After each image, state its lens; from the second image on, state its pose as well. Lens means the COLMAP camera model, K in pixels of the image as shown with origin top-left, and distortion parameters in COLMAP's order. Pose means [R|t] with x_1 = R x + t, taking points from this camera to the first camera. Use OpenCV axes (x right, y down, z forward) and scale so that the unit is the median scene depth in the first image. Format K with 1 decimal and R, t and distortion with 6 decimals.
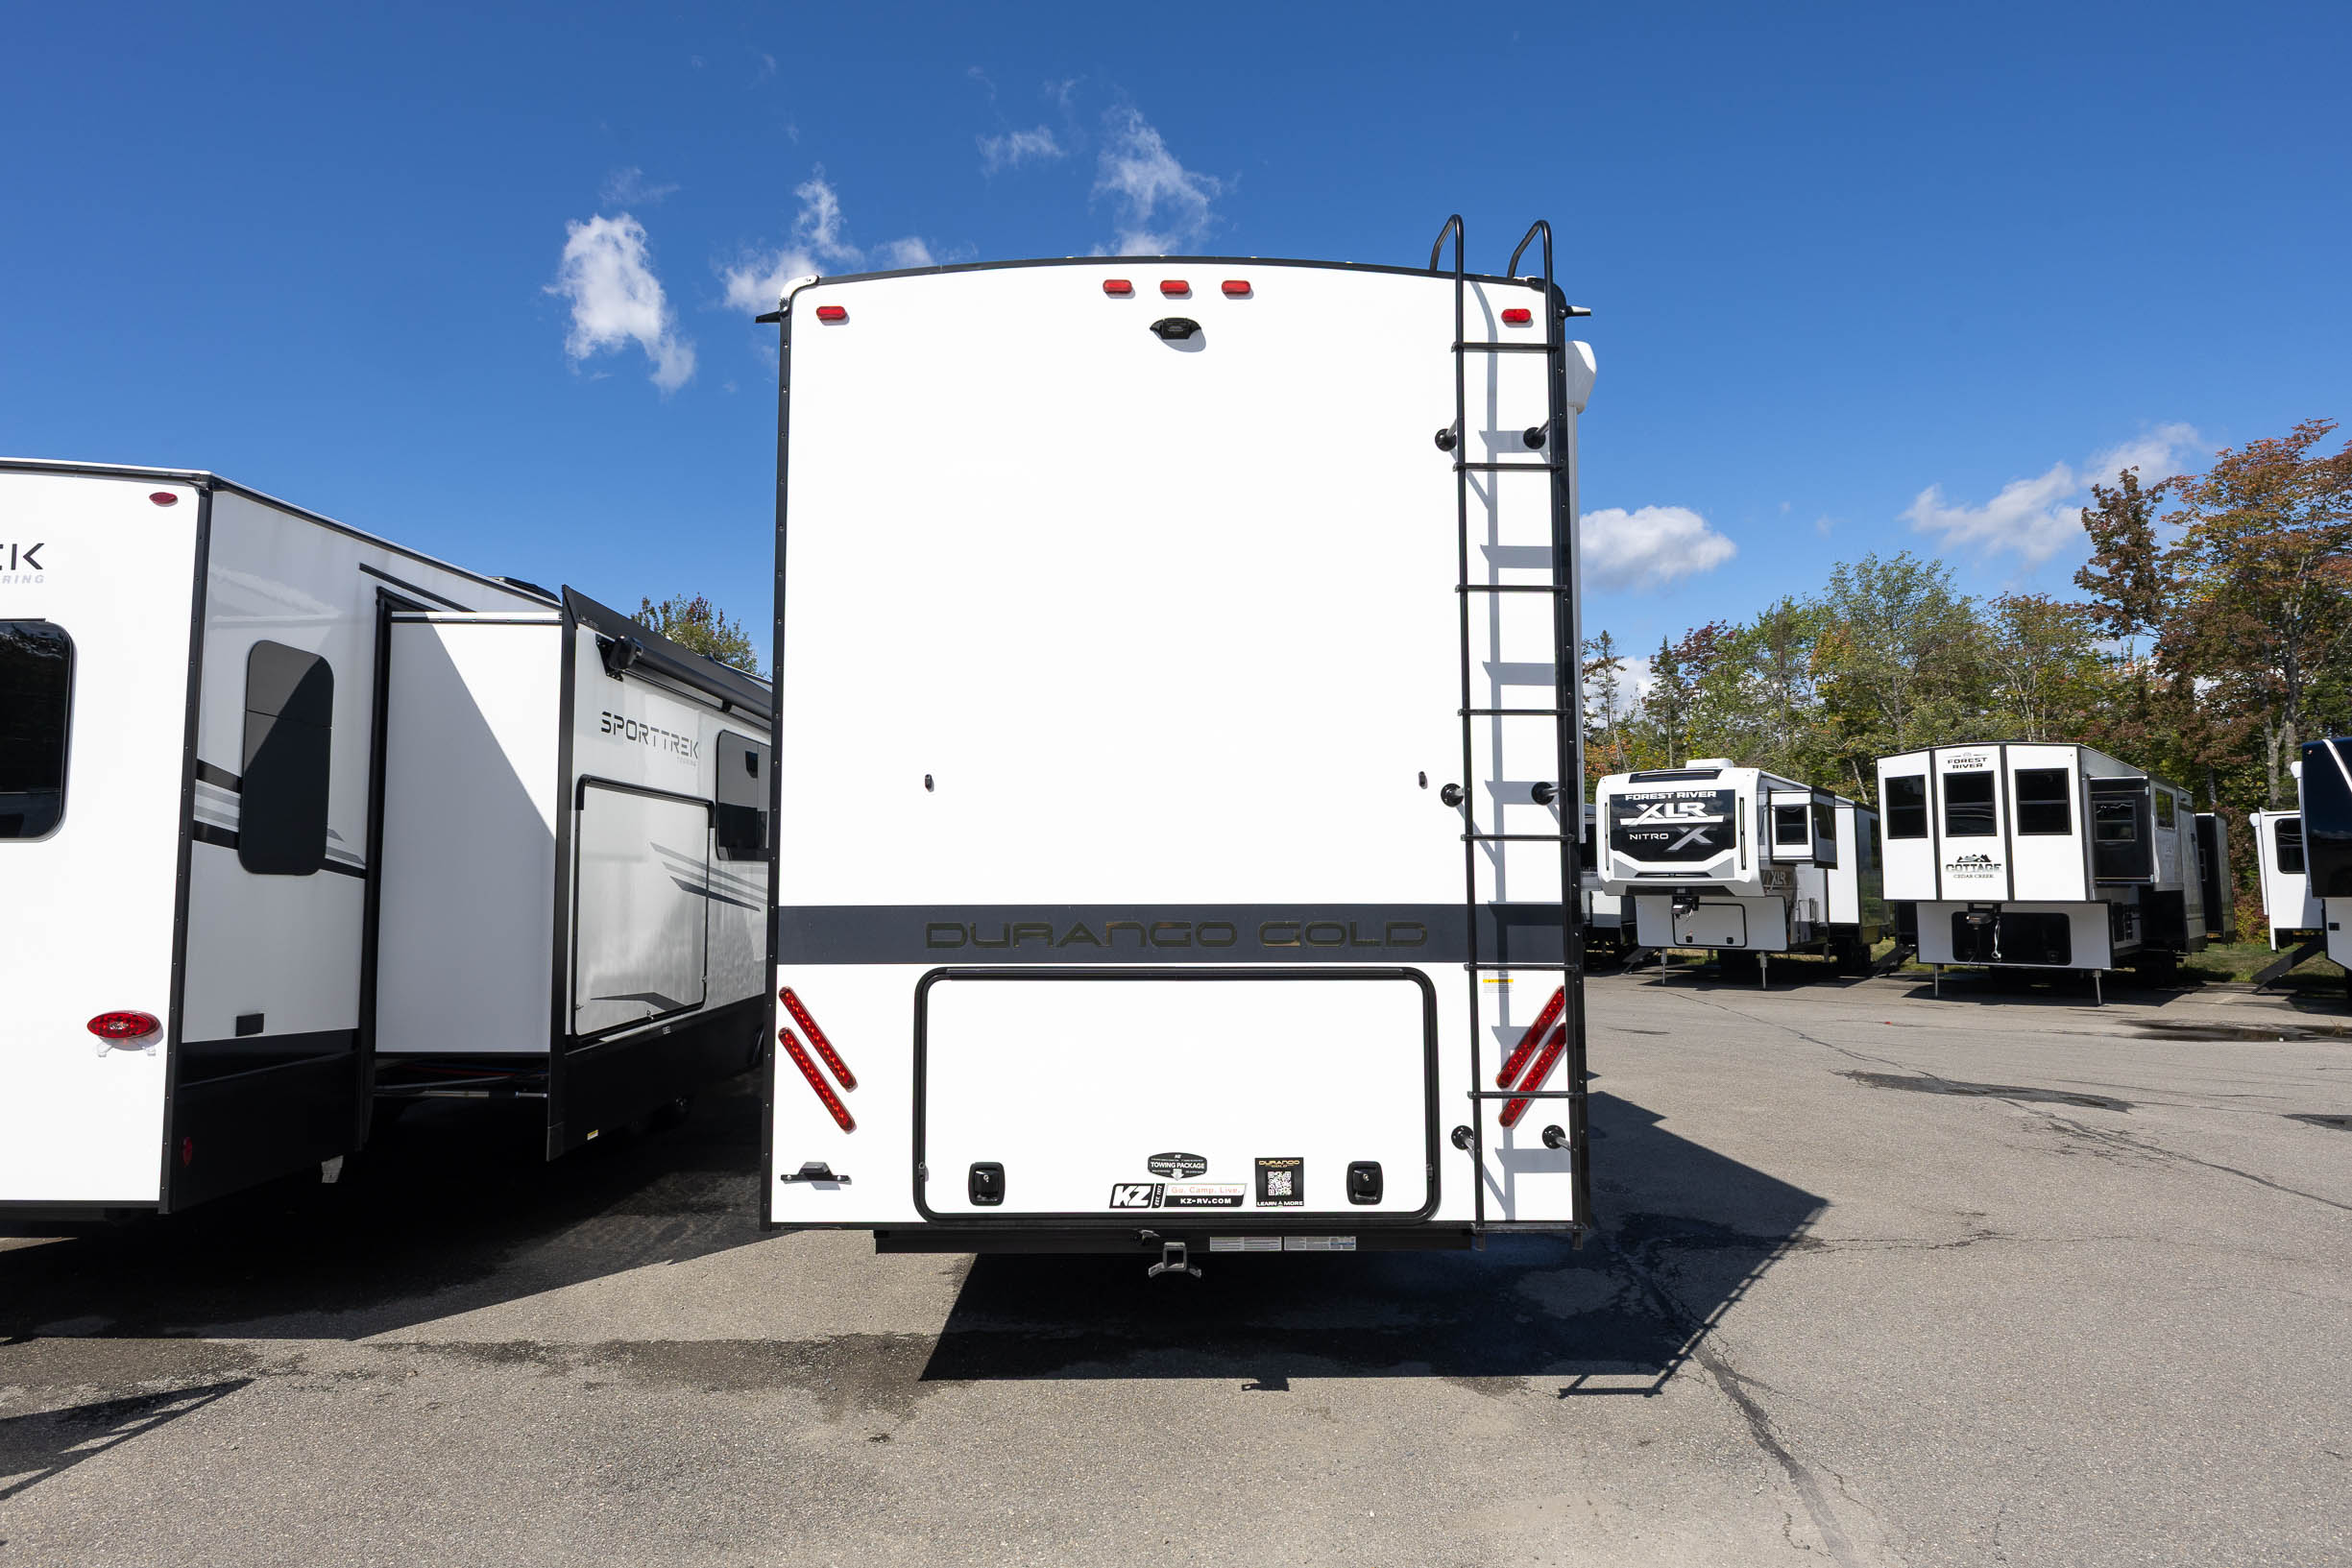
lens RADIAL K [[1291.4, 0, 1168.5], [0, 1291.4, 774.3], [0, 0, 1]] dist [-0.016090, -0.000362]
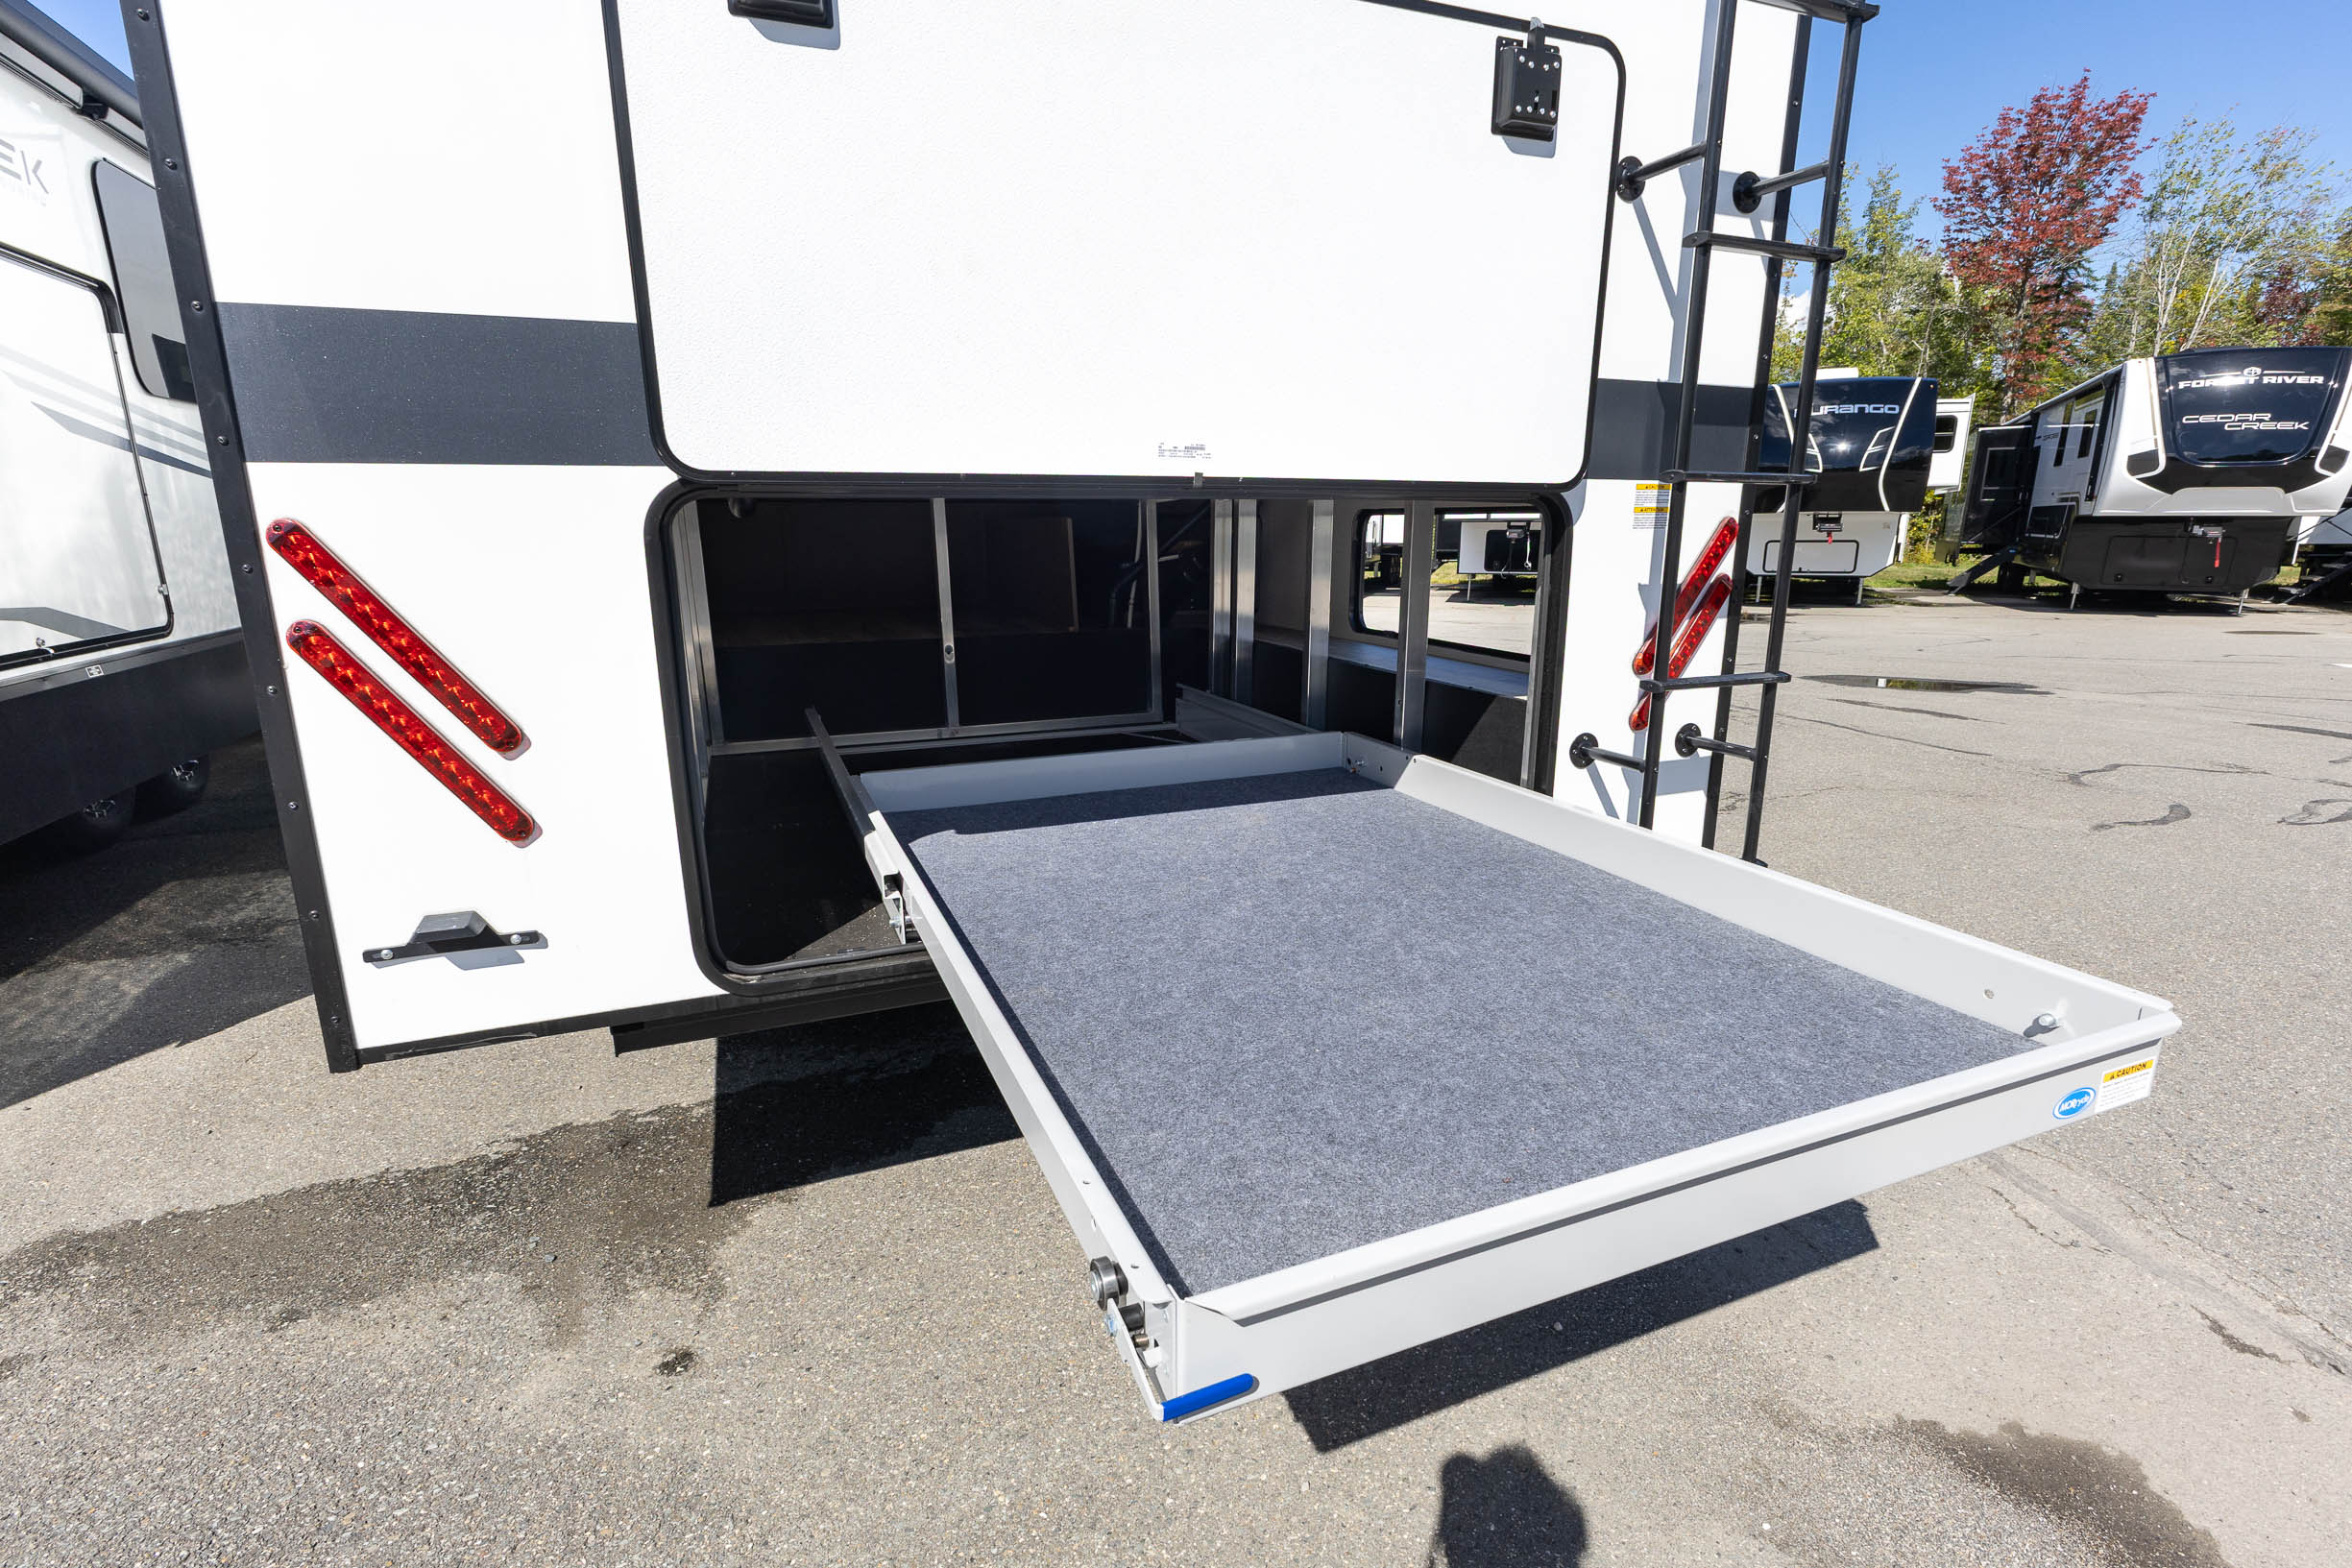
lens RADIAL K [[1077.6, 0, 1177.6], [0, 1077.6, 775.8], [0, 0, 1]] dist [0.021174, -0.011994]
pose [[0.933194, -0.086274, 0.348864, -0.147905], [-0.023464, 0.954058, 0.298703, 0.121731], [-0.358607, -0.286933, 0.888296, 0.525822]]
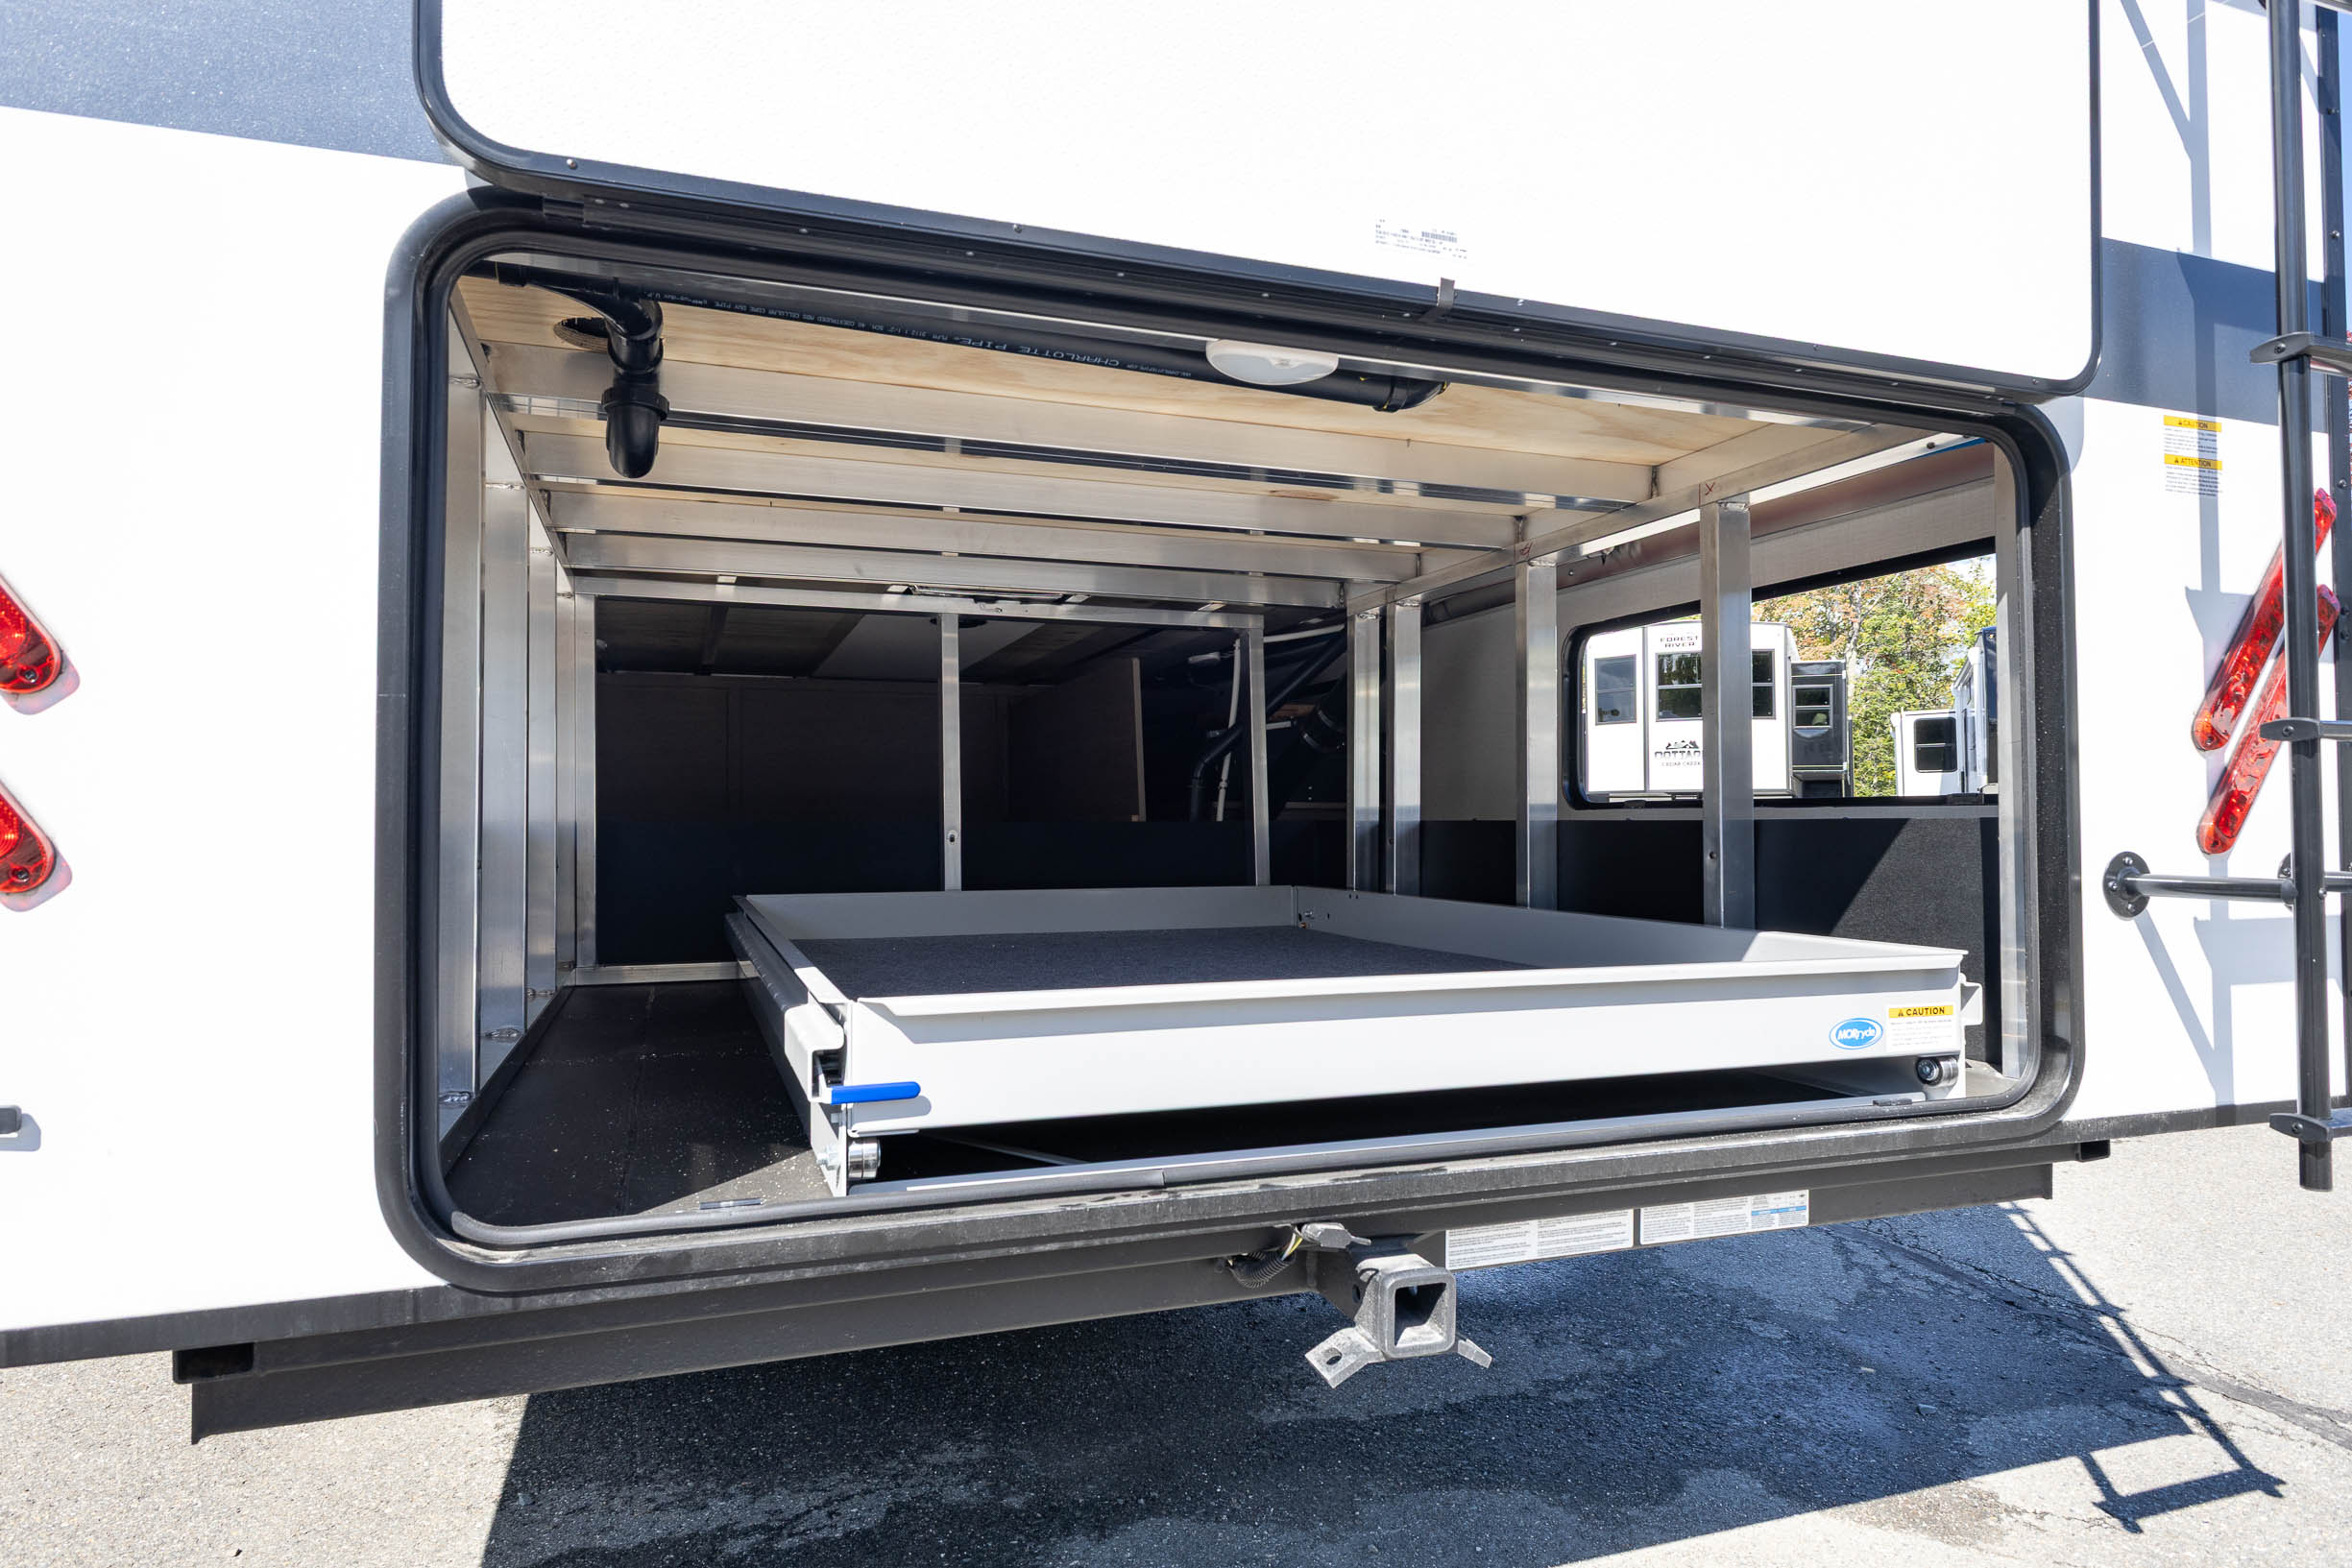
lens RADIAL K [[1373.6, 0, 1183.0], [0, 1373.6, 786.2], [0, 0, 1]] dist [0.008741, 0.000797]
pose [[0.945327, 0.007462, 0.326039, -0.130712], [-0.023051, 0.998767, 0.043974, 0.221316], [-0.325309, -0.049085, 0.944333, 0.659237]]
